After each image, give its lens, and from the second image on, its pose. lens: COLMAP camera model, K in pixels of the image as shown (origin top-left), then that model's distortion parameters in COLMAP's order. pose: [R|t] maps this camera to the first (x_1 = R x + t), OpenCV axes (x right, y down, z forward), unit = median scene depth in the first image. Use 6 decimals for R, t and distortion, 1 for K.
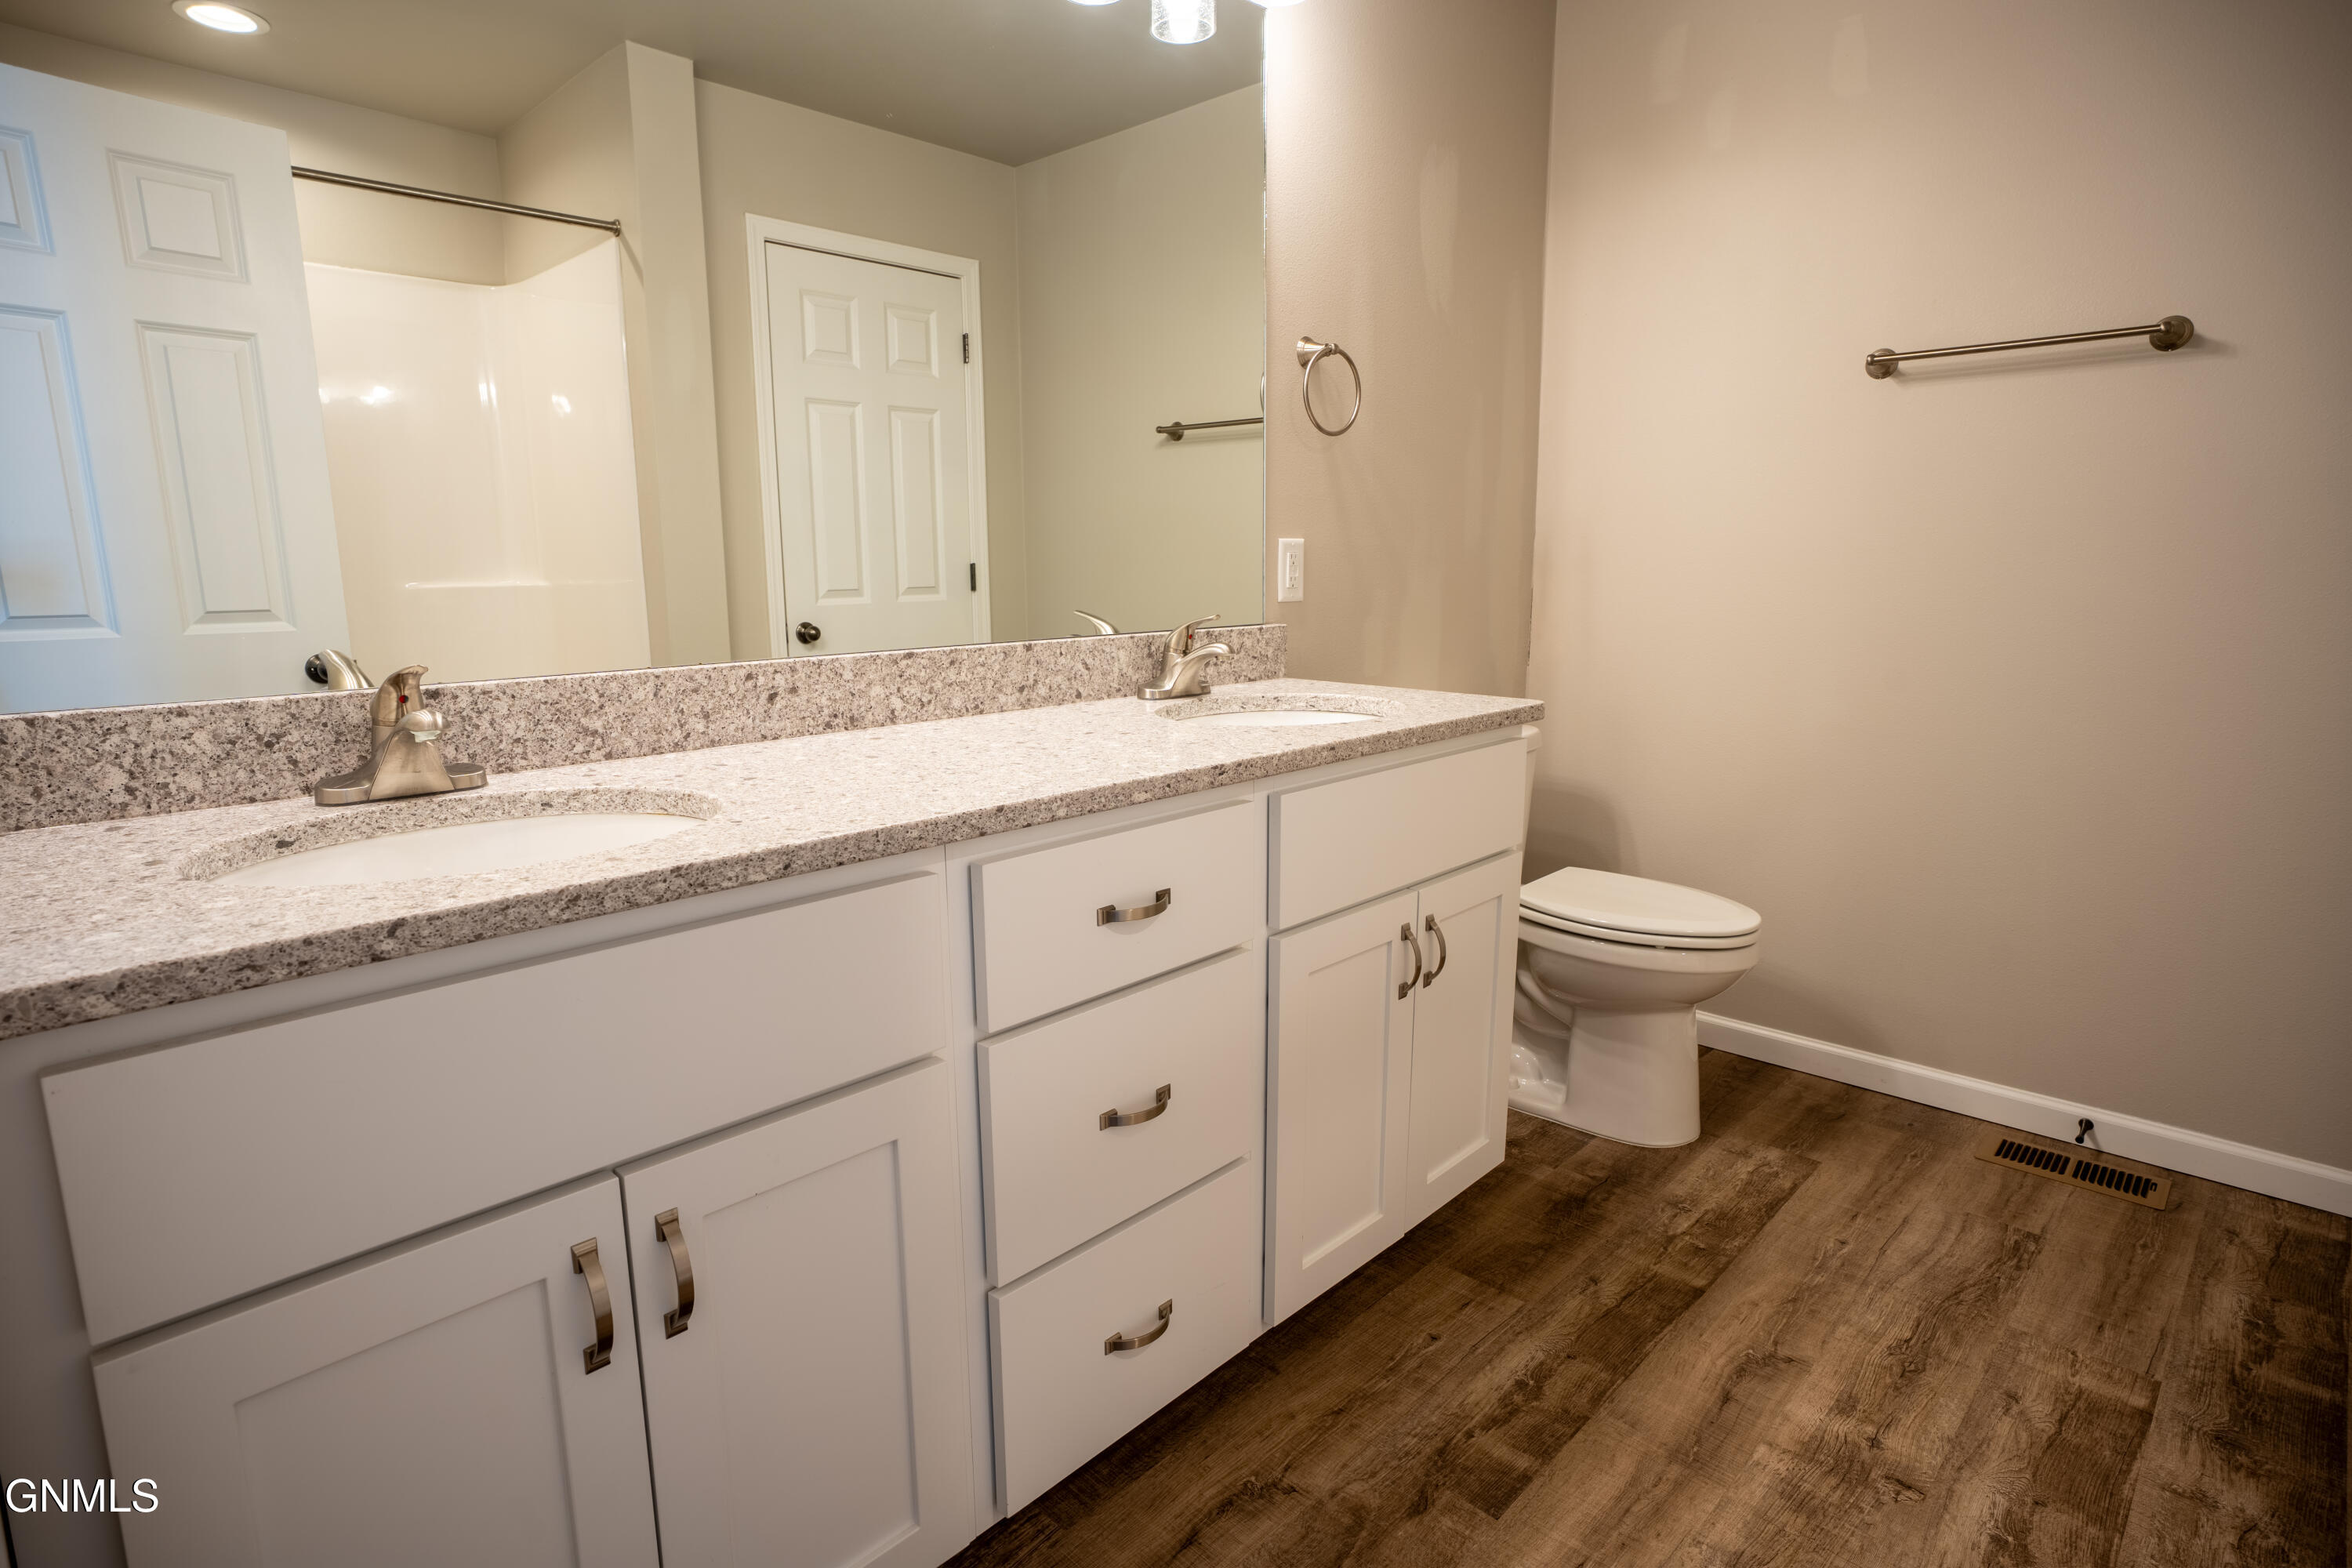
lens RADIAL K [[1216.2, 0, 1182.4], [0, 1216.2, 779.9], [0, 0, 1]] dist [-0.019668, 0.001151]
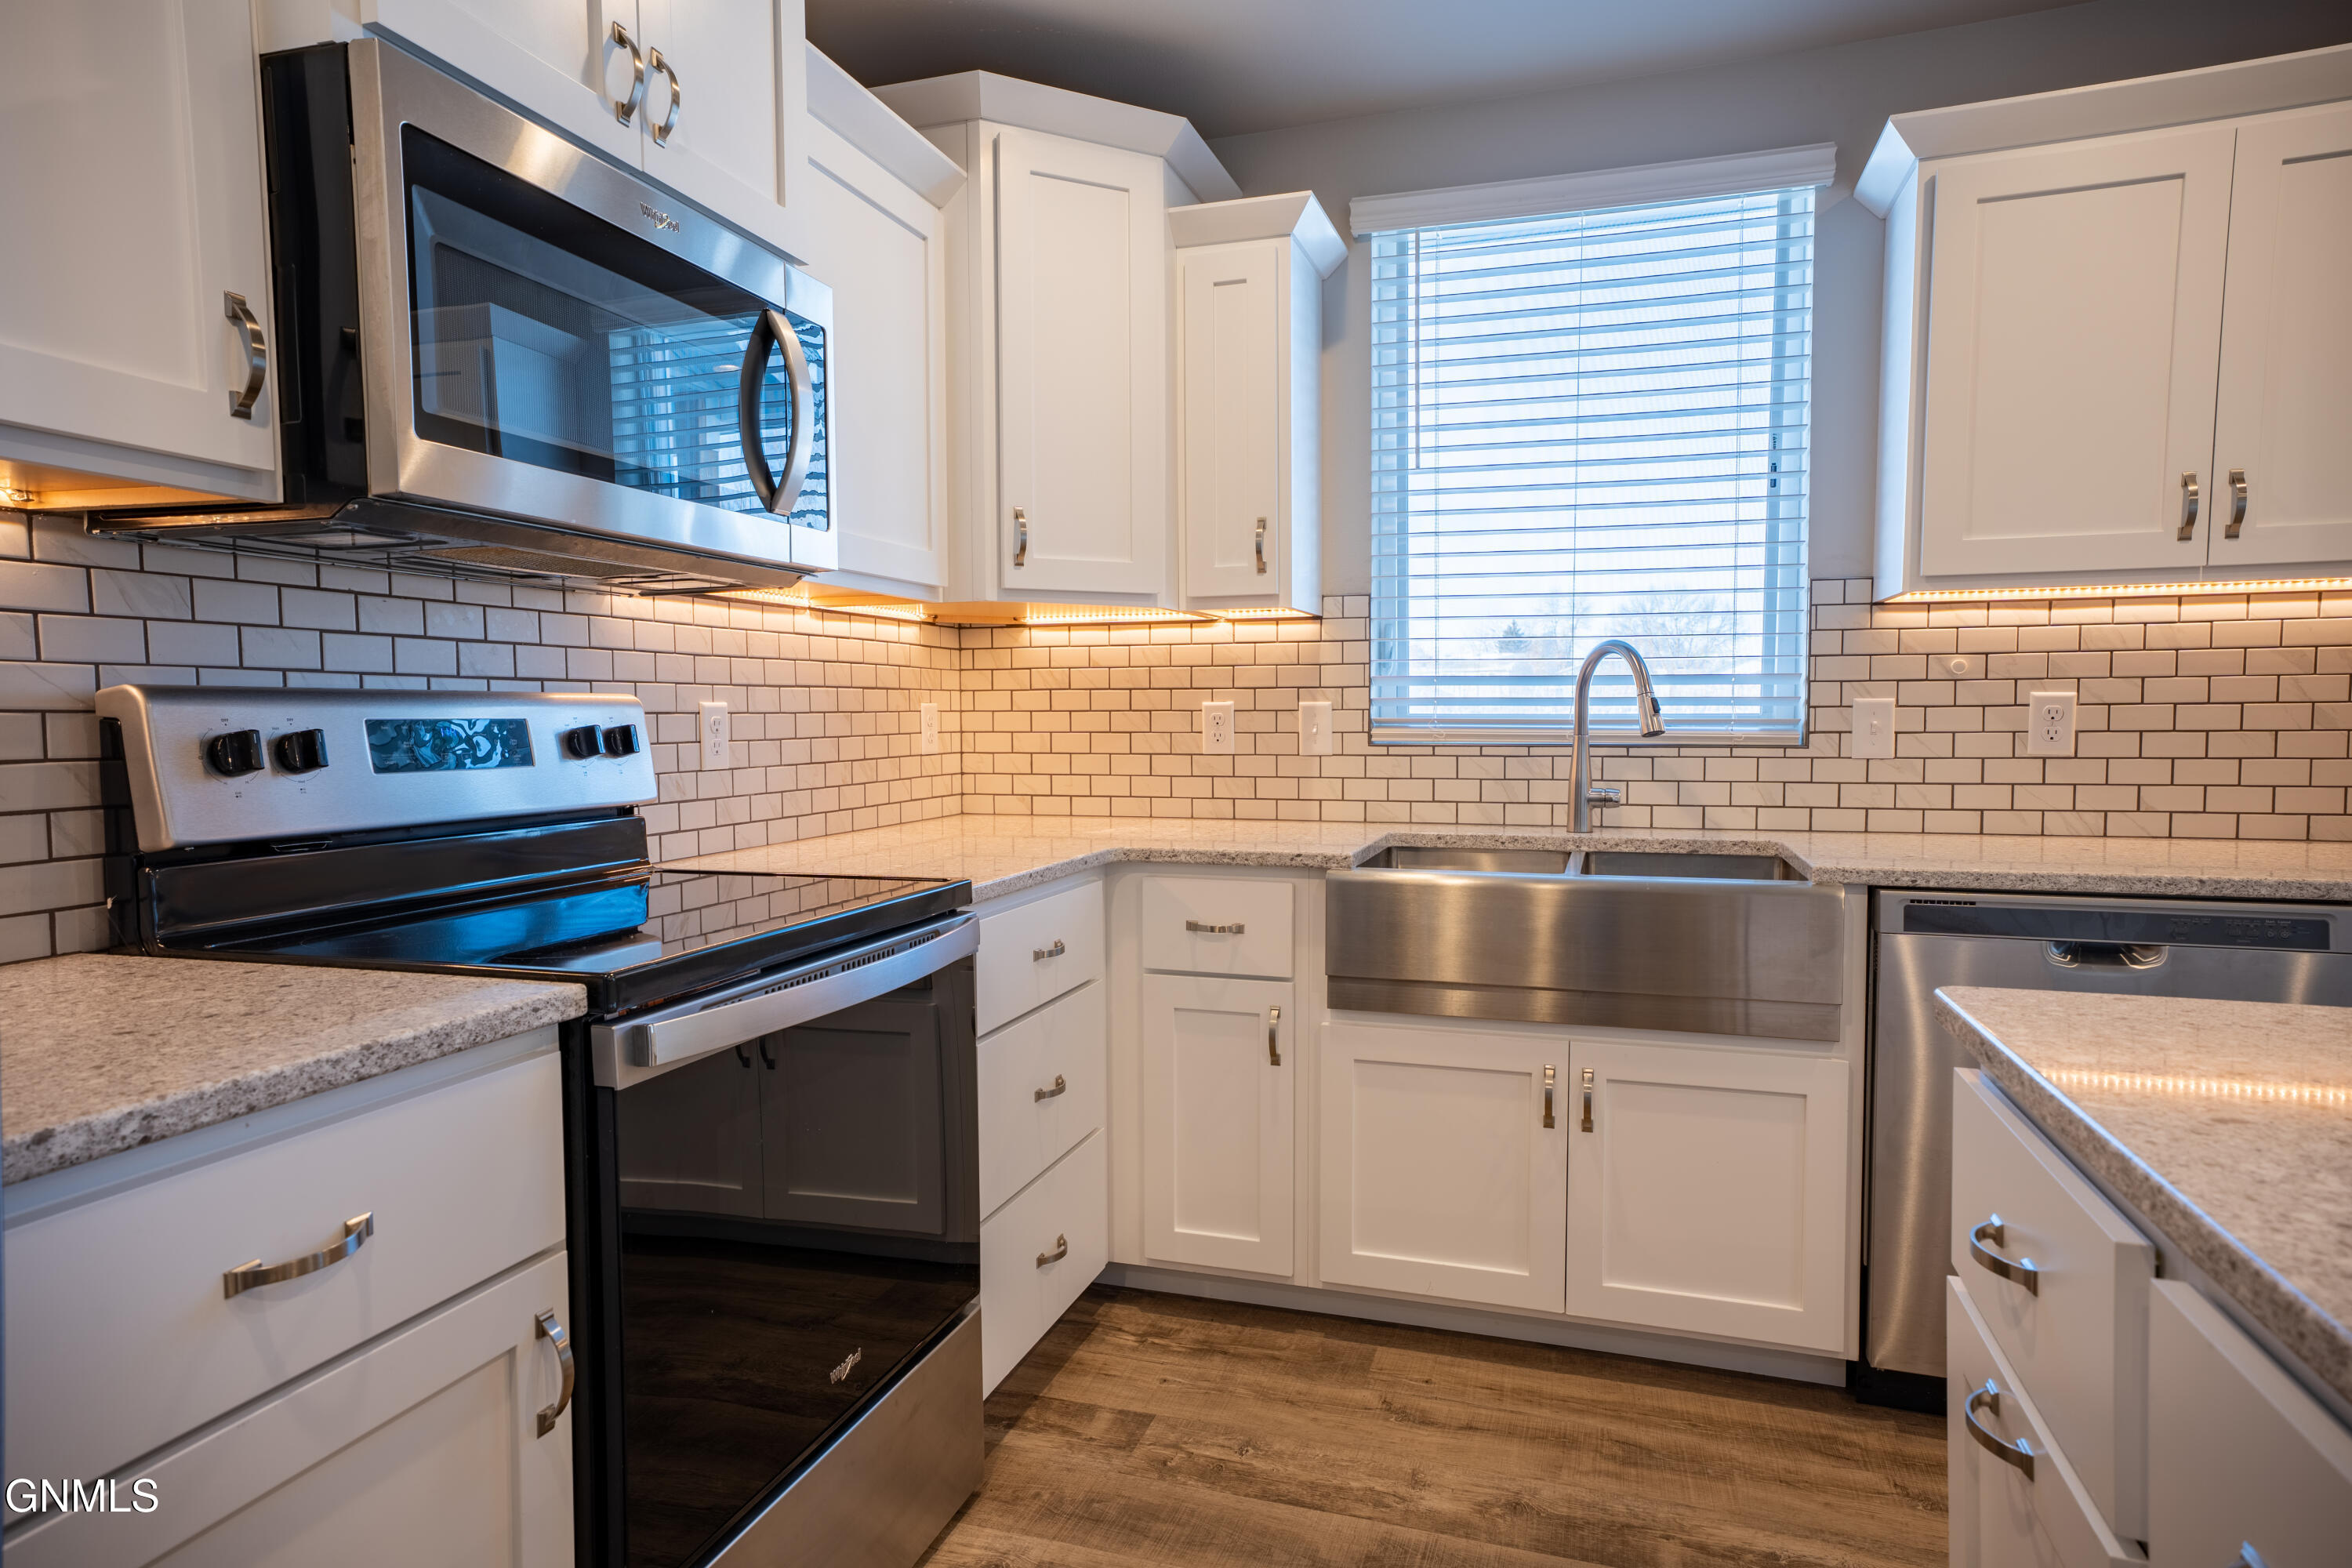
lens RADIAL K [[1362.9, 0, 1175.3], [0, 1362.9, 792.7], [0, 0, 1]] dist [0.006270, 0.000971]
pose [[0.903556, -0.030818, 0.427360, -0.521880], [0.089203, 0.989085, -0.117274, 0.102314], [-0.419081, 0.144085, 0.896443, -0.543763]]
